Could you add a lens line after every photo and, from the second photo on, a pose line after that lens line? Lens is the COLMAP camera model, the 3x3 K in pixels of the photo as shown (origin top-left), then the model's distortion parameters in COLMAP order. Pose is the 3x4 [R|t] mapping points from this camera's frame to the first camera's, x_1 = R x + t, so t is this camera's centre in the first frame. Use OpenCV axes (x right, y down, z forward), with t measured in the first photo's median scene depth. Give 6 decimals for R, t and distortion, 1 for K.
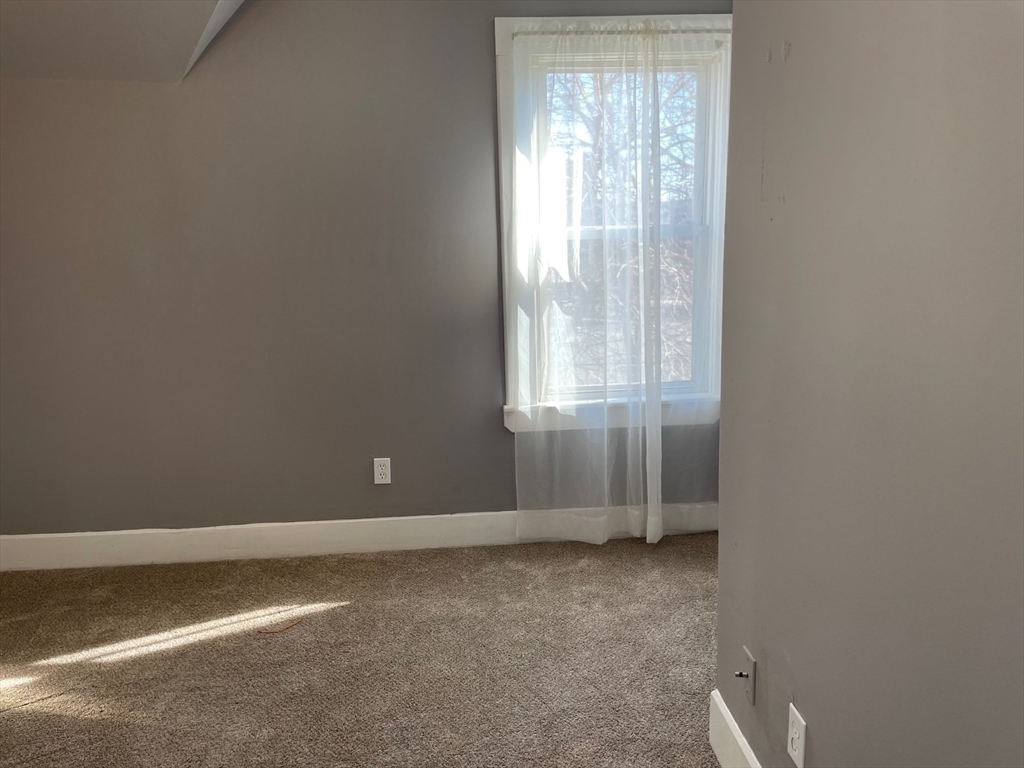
lens RADIAL K [[774.1, 0, 528.6], [0, 774.1, 356.0], [0, 0, 1]] dist [0.081440, -0.100707]
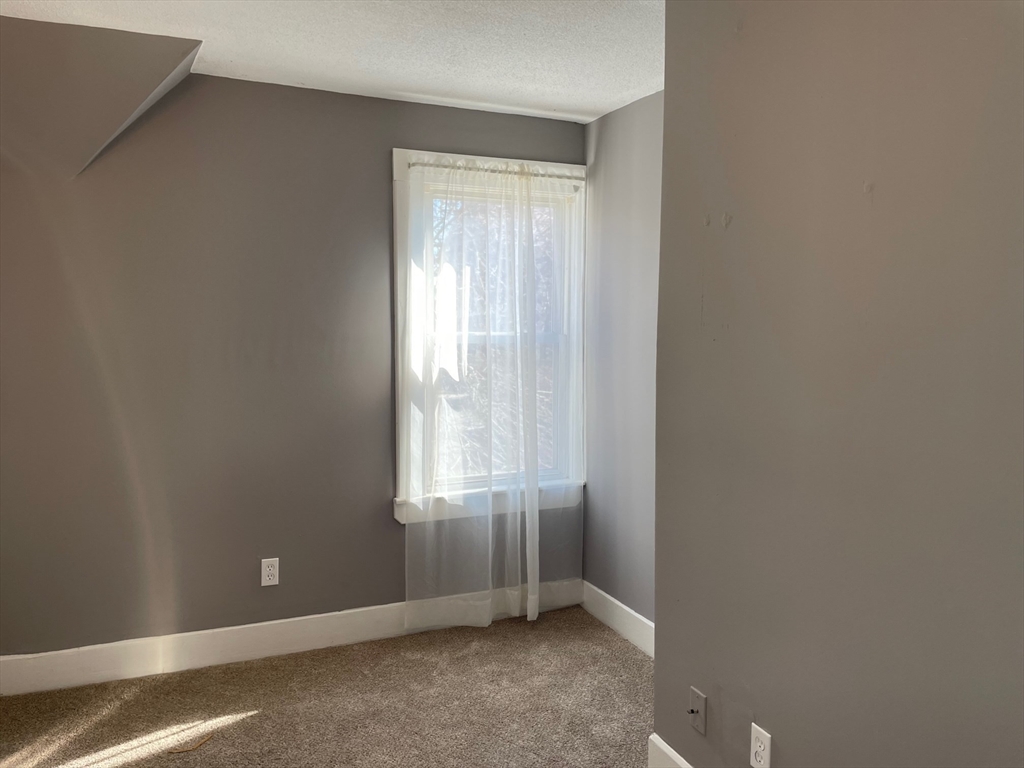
lens RADIAL K [[774.1, 0, 508.2], [0, 774.1, 347.3], [0, 0, 1]] dist [0.081440, -0.100707]
pose [[0.946406, 0.019437, 0.322393, -0.242186], [0.023387, 0.991443, -0.128428, 0.000261], [-0.322131, 0.129085, 0.937853, -0.068385]]
